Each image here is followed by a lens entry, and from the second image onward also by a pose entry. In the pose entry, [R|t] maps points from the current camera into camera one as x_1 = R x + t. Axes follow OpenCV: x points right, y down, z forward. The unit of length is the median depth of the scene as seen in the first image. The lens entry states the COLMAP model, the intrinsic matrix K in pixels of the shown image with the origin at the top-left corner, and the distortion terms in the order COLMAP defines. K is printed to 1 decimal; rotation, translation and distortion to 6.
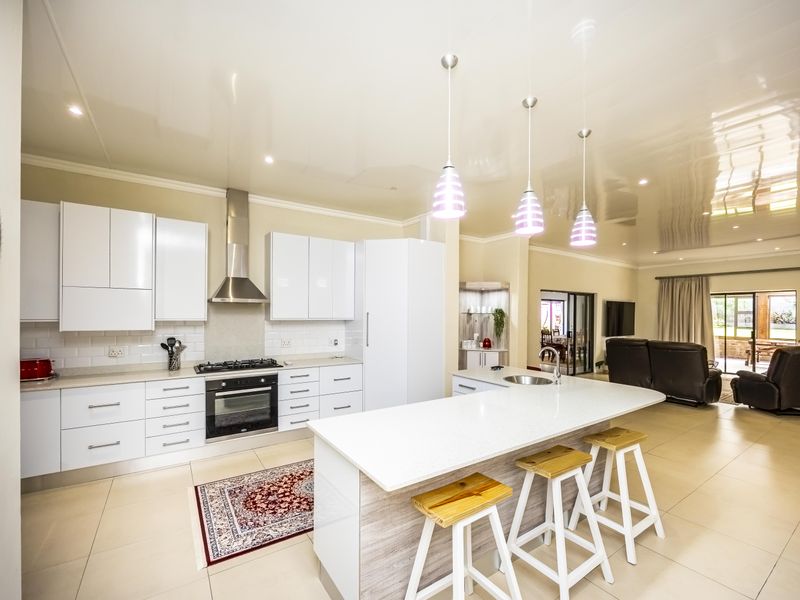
lens RADIAL K [[350.1, 0, 402.2], [0, 350.1, 319.2], [0, 0, 1]] dist [-0.002696, 0.000074]
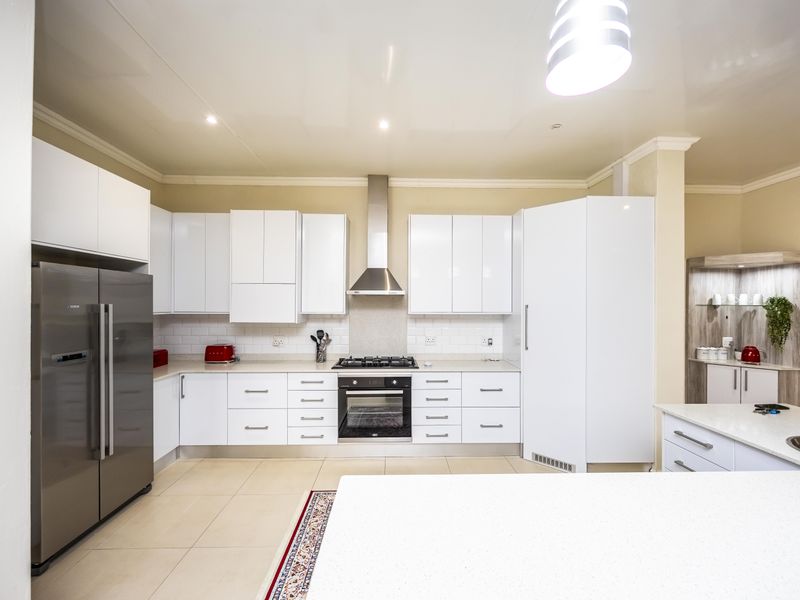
lens RADIAL K [[342.6, 0, 400.3], [0, 342.6, 306.3], [0, 0, 1]] dist [-0.002406, 0.000114]
pose [[0.841598, -0.001725, -0.540102, 0.075571], [-0.006024, 0.999903, -0.012580, -0.005912], [0.540071, 0.013841, 0.841506, 0.254411]]
